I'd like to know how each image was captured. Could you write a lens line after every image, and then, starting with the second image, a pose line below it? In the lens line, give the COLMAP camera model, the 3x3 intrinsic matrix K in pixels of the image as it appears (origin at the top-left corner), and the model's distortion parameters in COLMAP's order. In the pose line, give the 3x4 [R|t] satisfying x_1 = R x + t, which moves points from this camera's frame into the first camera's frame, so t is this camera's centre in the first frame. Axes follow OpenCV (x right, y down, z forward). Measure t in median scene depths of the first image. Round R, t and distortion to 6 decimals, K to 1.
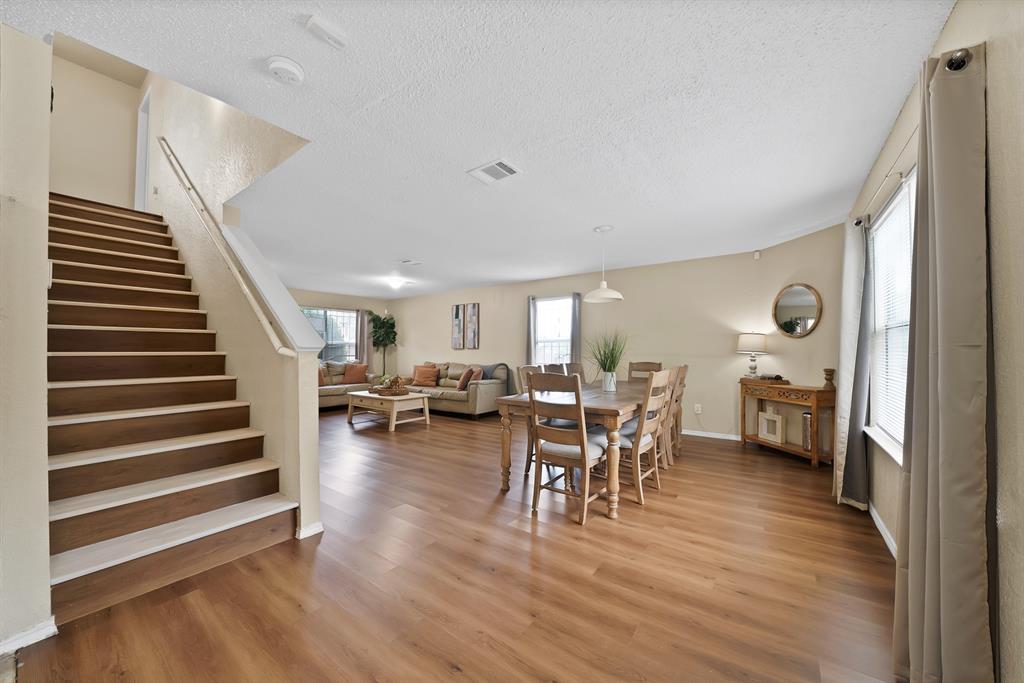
lens RADIAL K [[372.4, 0, 514.0], [0, 372.4, 345.6], [0, 0, 1]] dist [-0.019853, 0.001659]
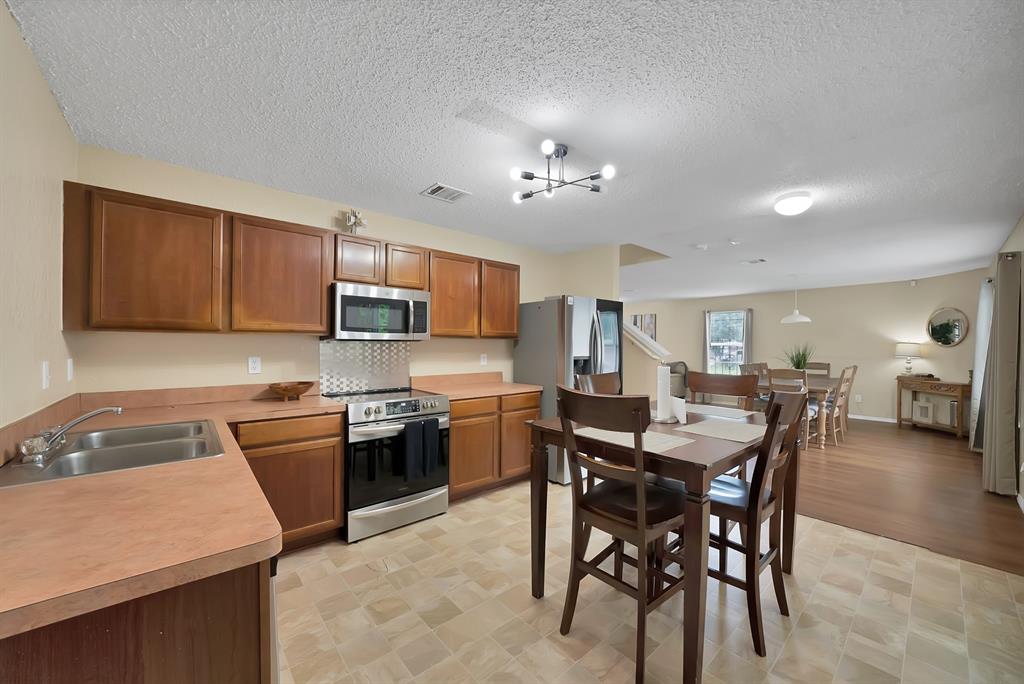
lens RADIAL K [[384.3, 0, 514.3], [0, 384.3, 345.5], [0, 0, 1]] dist [-0.020848, 0.000931]
pose [[0.975794, 0.005658, -0.218620, -0.387325], [-0.002202, 0.999869, 0.016049, -0.035338], [0.218682, -0.015179, 0.975678, -0.552039]]
